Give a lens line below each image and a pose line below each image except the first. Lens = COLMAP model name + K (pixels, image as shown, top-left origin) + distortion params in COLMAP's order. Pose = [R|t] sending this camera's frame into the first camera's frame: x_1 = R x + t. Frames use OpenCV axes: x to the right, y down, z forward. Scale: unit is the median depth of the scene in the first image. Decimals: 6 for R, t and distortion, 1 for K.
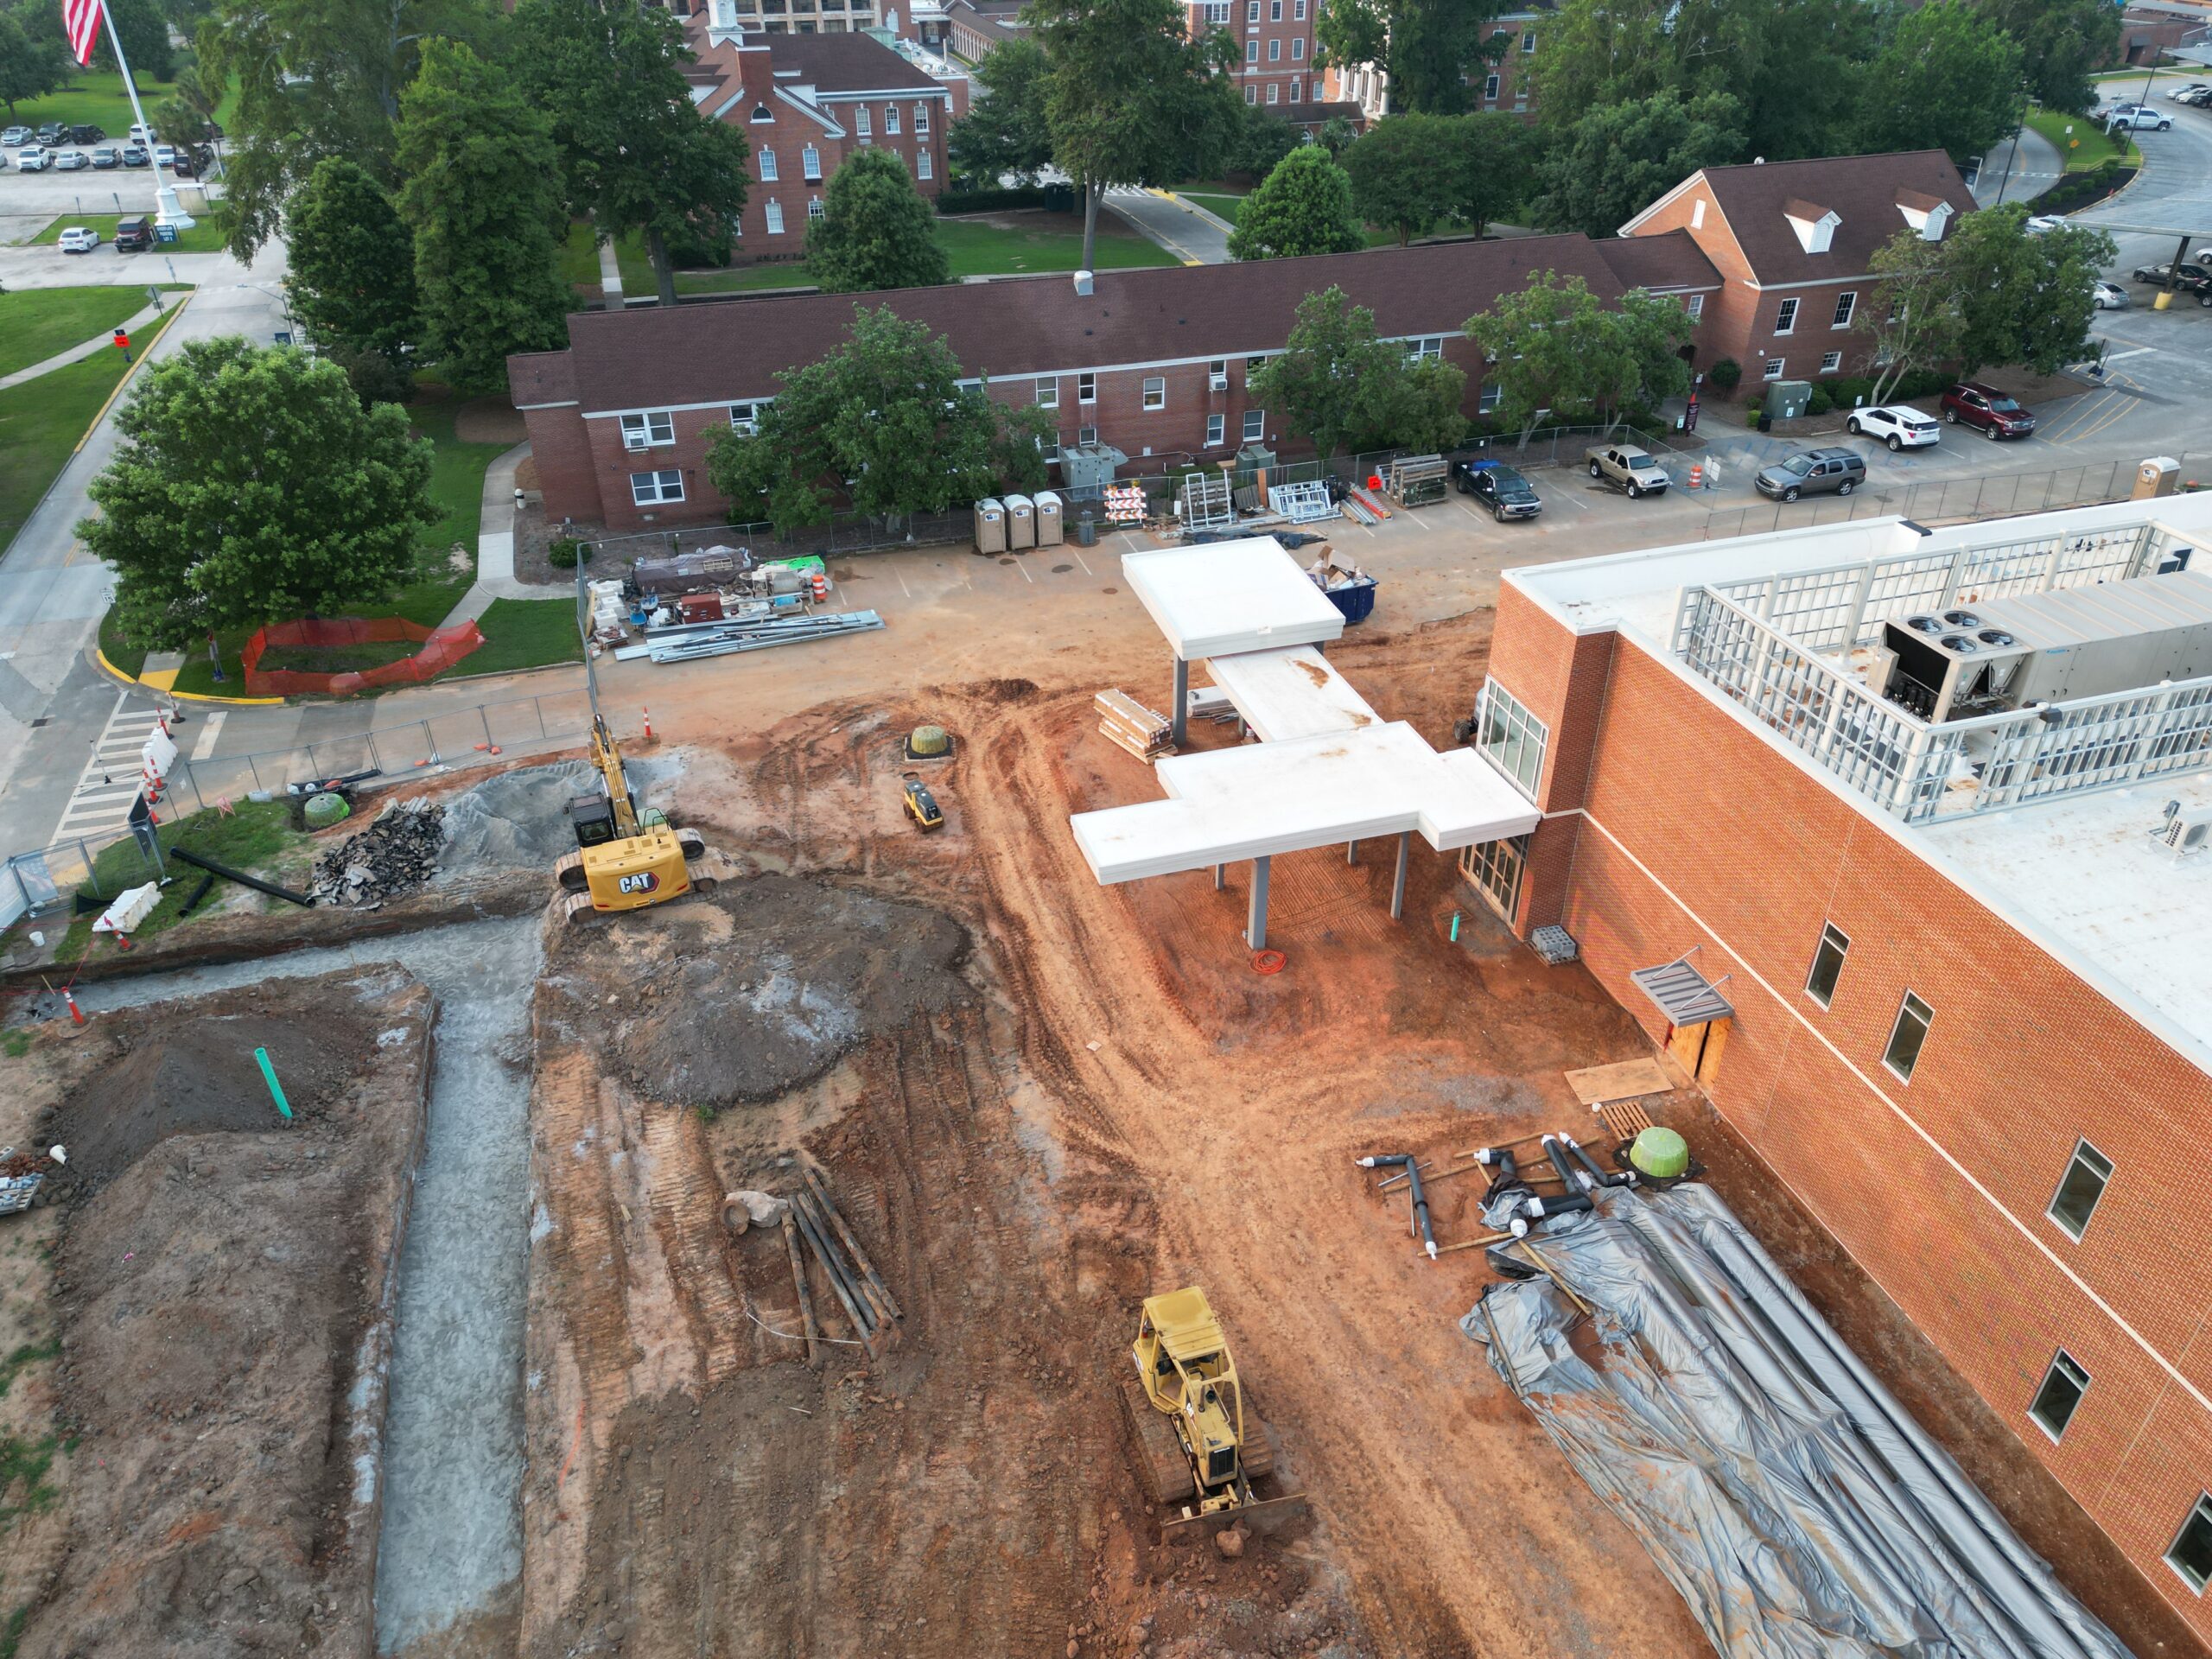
lens RADIAL K [[1553.1, 0, 1111.0], [0, 1553.1, 832.0], [0, 0, 1]] dist [0.076720, -0.072782]
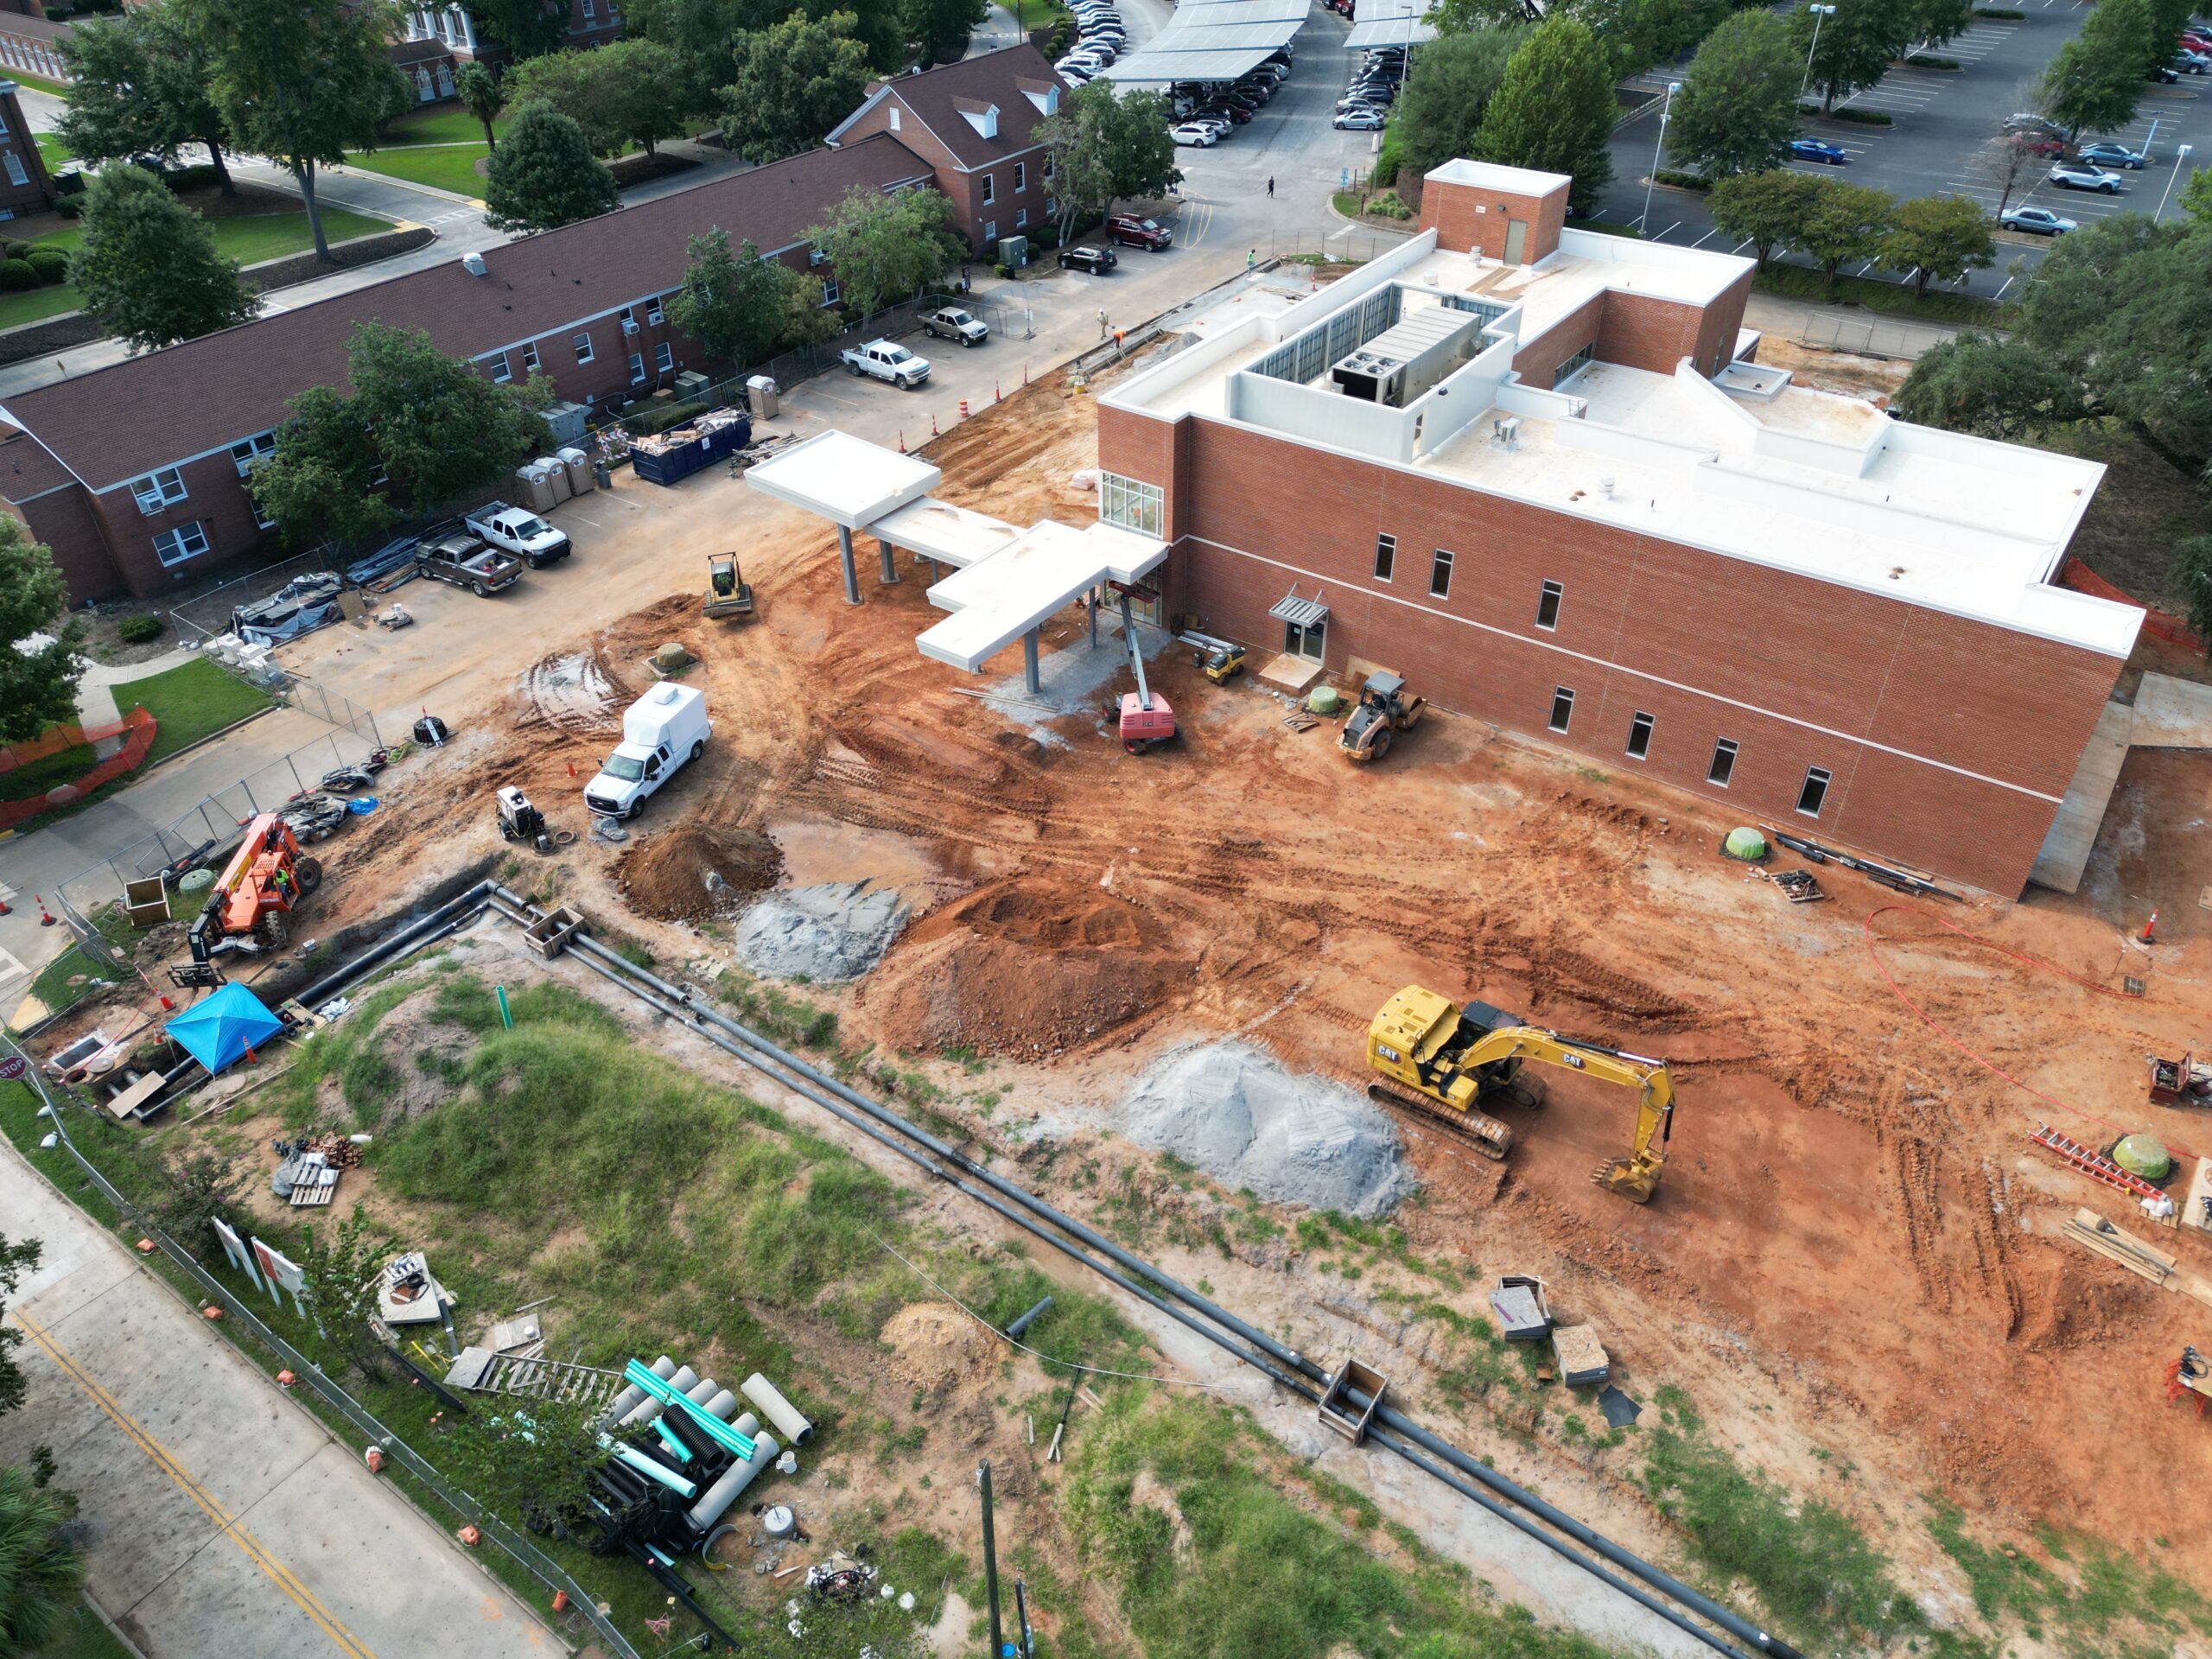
lens RADIAL K [[1555.8, 0, 1099.2], [0, 1555.8, 820.1], [0, 0, 1]] dist [0.086545, -0.083919]
pose [[0.795409, -0.368134, 0.481459, -0.666728], [0.336263, 0.928963, 0.154773, -0.020556], [-0.504234, 0.038789, 0.862695, -0.327945]]
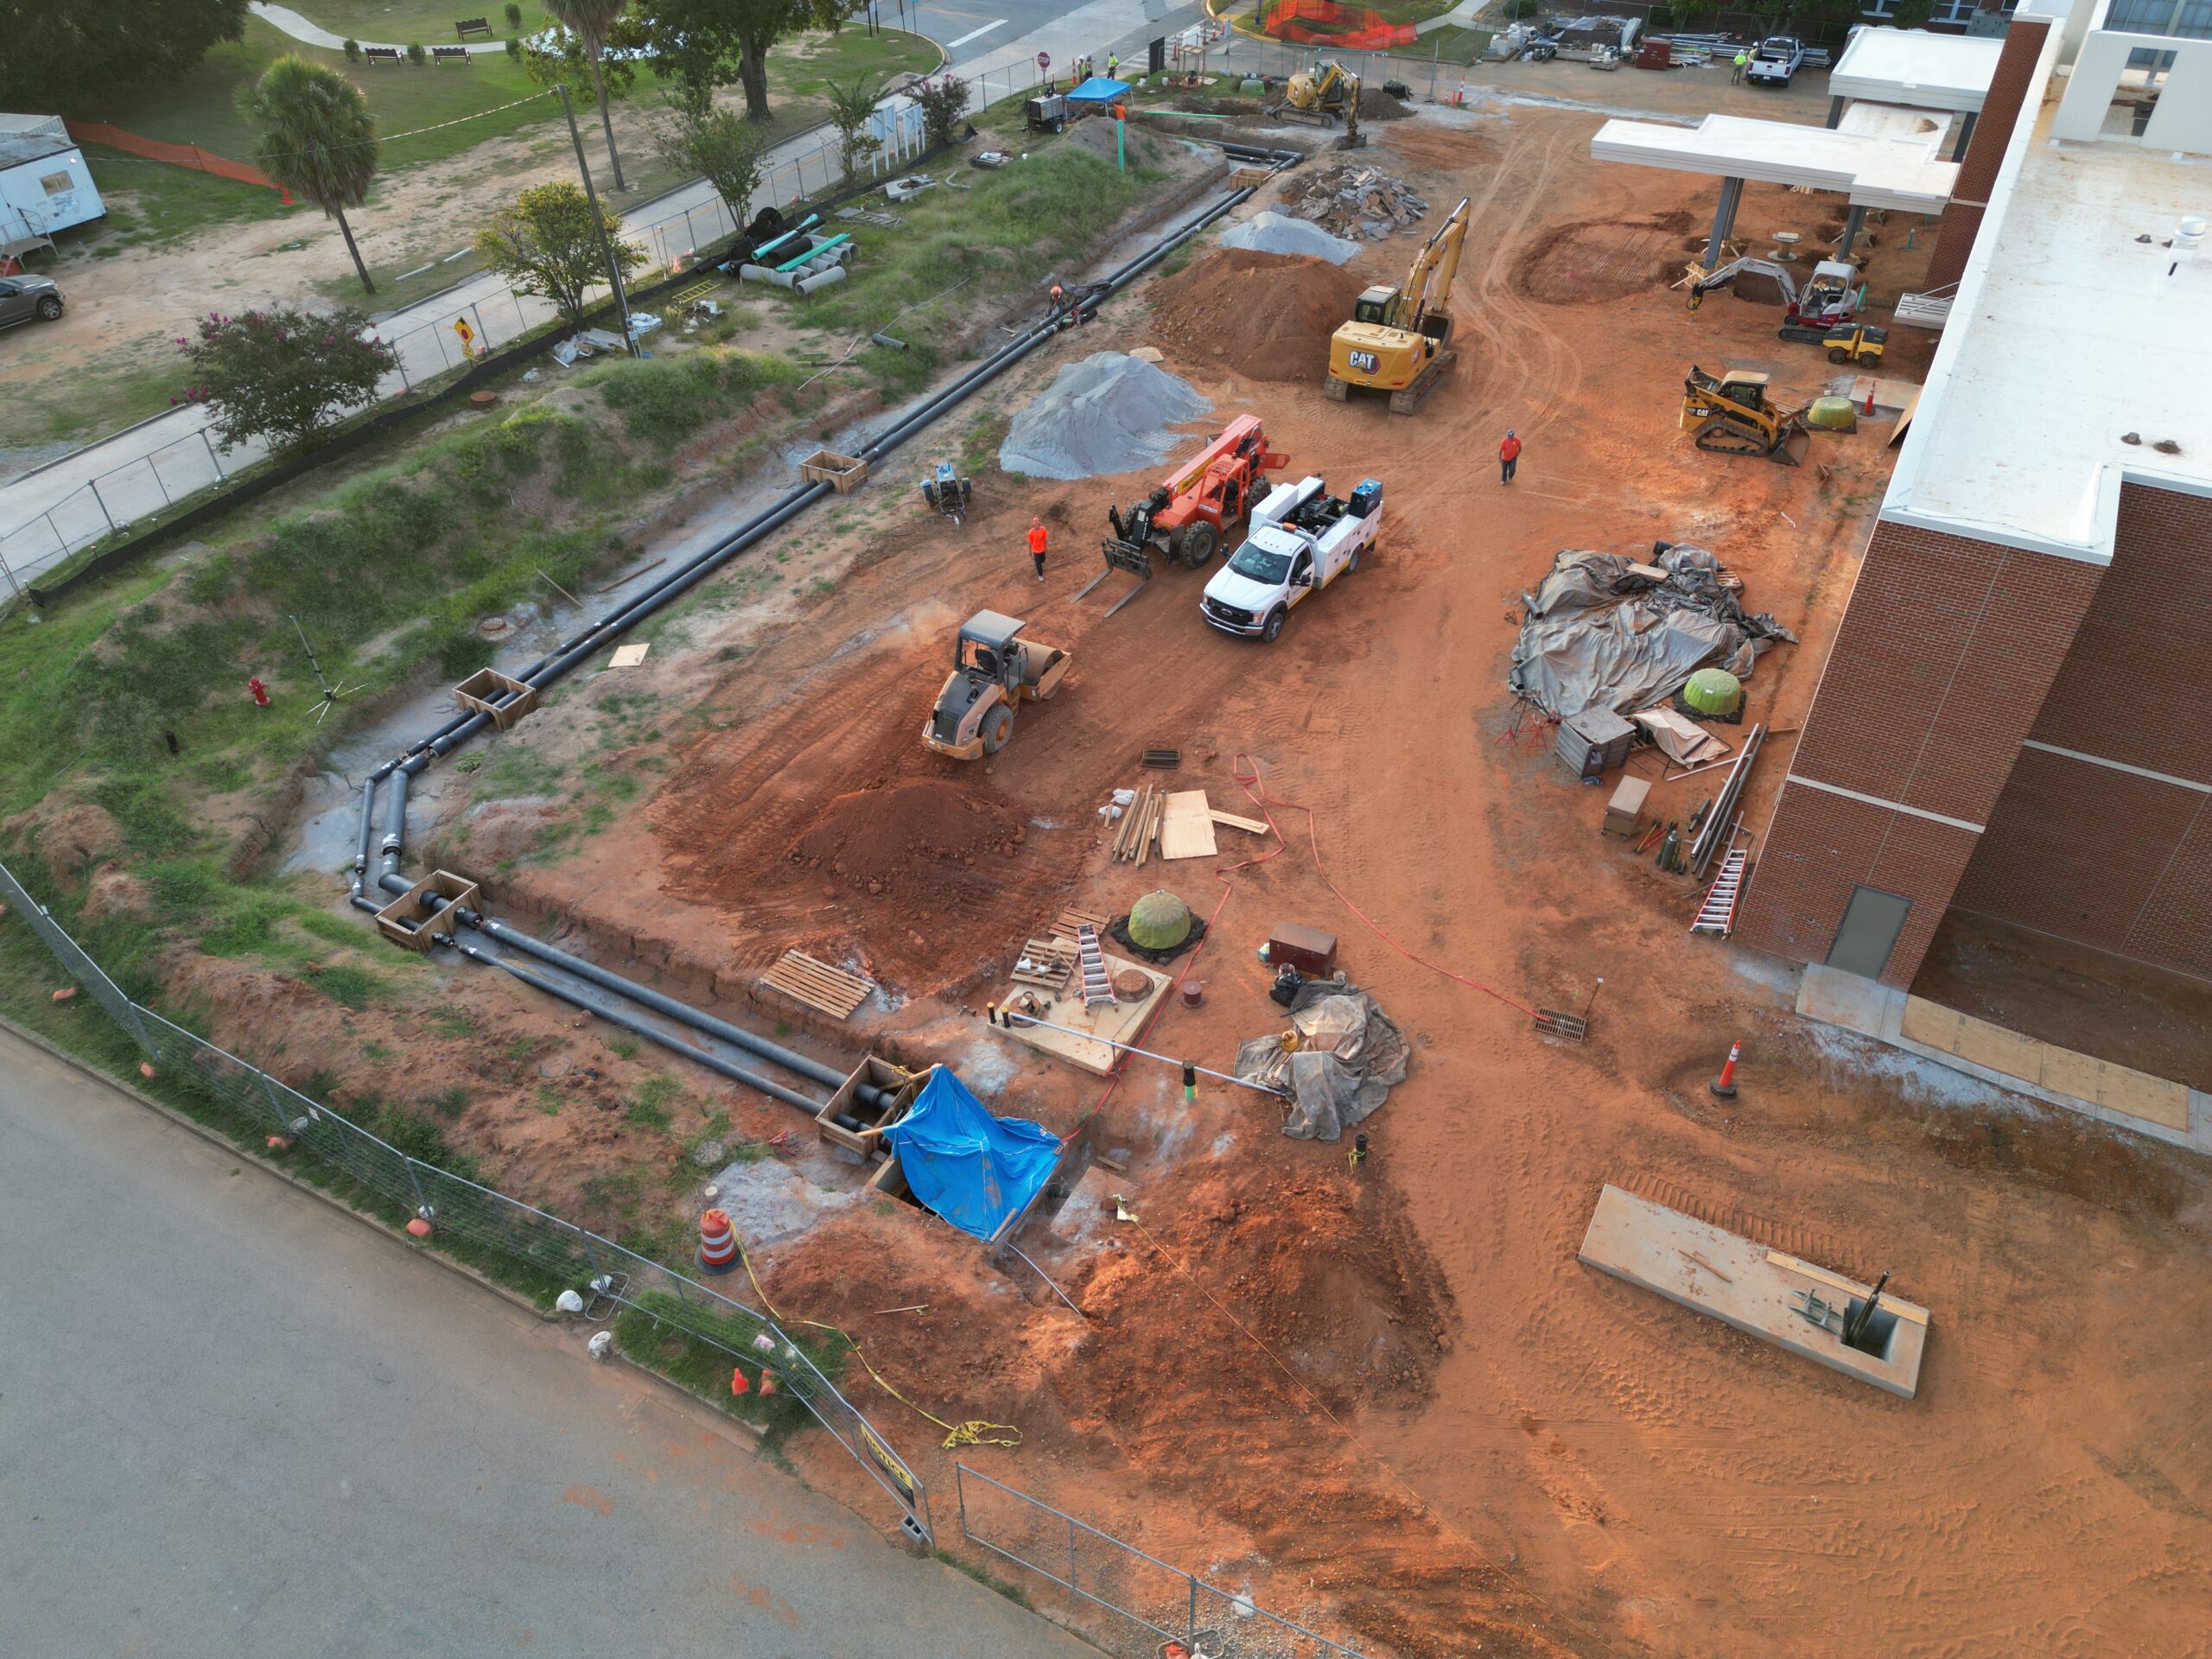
lens RADIAL K [[1553.1, 0, 1111.0], [0, 1553.1, 832.0], [0, 0, 1]] dist [0.076720, -0.072782]
pose [[0.703288, 0.459391, -0.542537, 0.741912], [-0.382073, 0.887826, 0.256485, 0.374588], [0.599505, 0.026906, 0.799918, -0.384222]]
